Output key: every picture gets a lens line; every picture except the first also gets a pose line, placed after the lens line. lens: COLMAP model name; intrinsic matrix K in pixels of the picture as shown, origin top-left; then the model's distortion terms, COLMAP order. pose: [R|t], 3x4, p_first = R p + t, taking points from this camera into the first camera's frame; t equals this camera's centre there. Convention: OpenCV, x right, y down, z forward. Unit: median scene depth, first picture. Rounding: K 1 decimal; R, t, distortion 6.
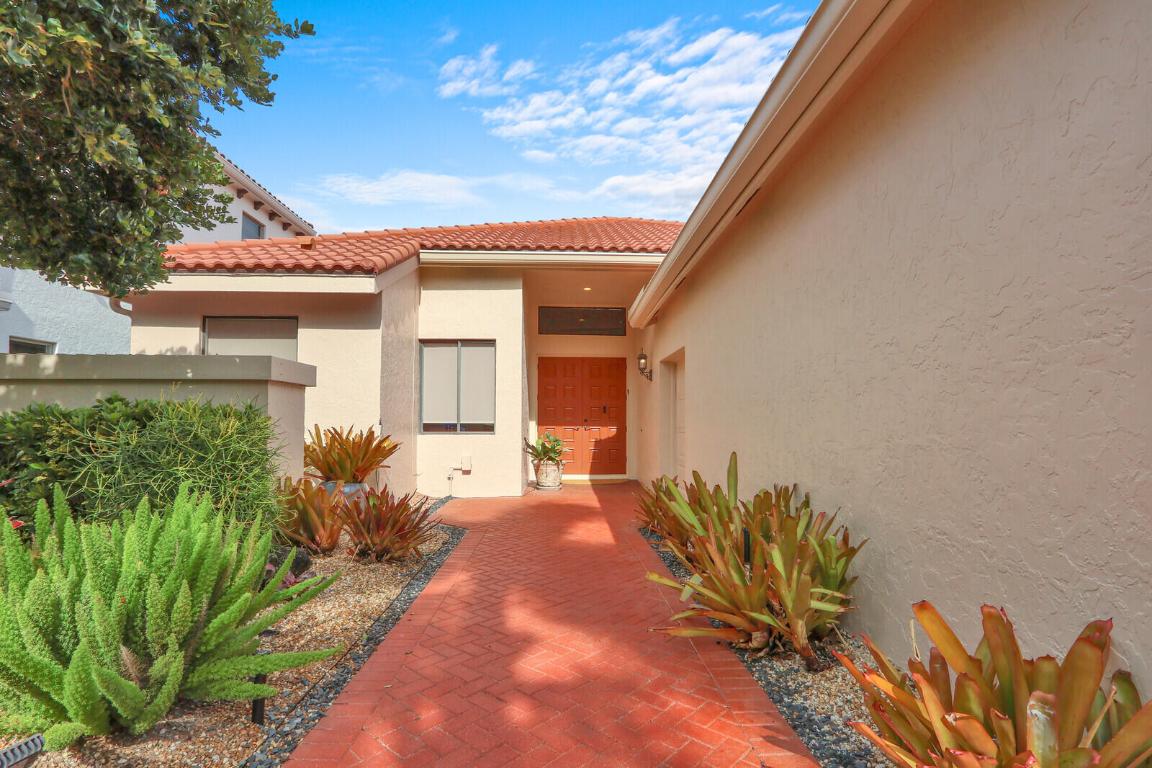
lens RADIAL K [[538.7, 0, 574.9], [0, 538.7, 413.8], [0, 0, 1]] dist [-0.014503, 0.002098]
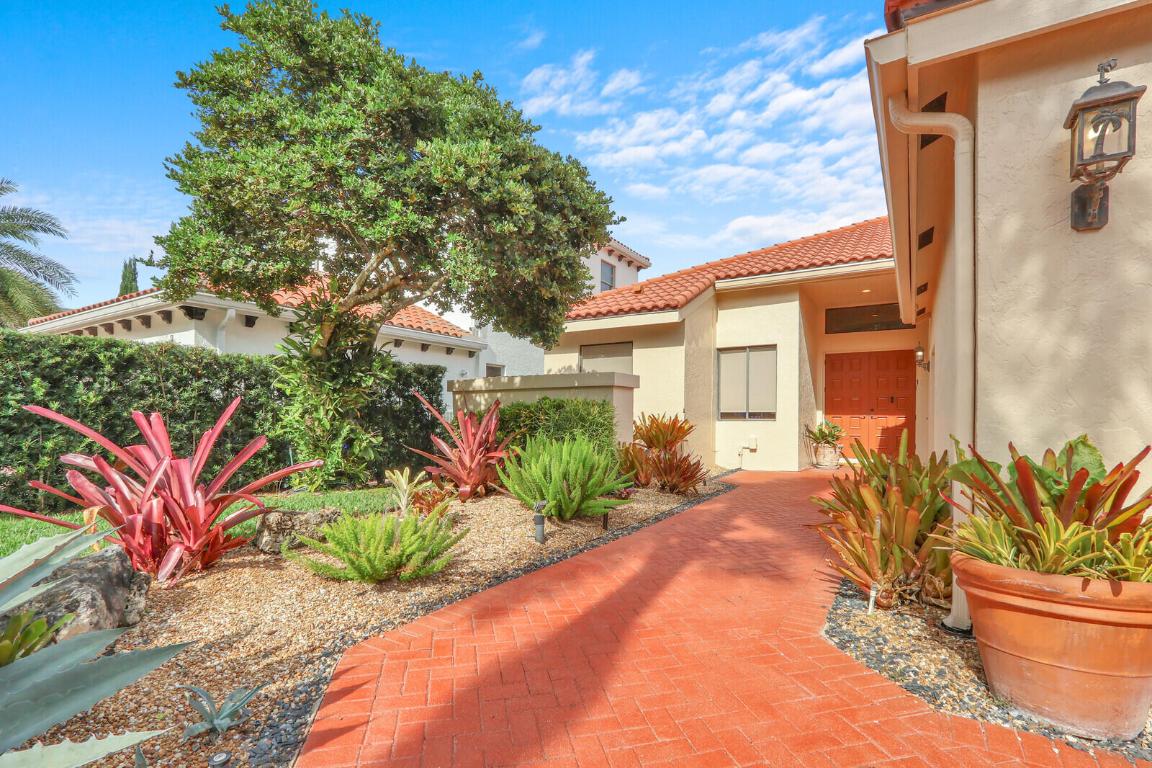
lens RADIAL K [[538.7, 0, 595.4], [0, 538.7, 409.6], [0, 0, 1]] dist [-0.014503, 0.002098]
pose [[0.840511, -0.009413, -0.541713, 0.225755], [0.010656, 0.999943, -0.000840, 0.011462], [0.541690, -0.005066, 0.840563, -0.348244]]
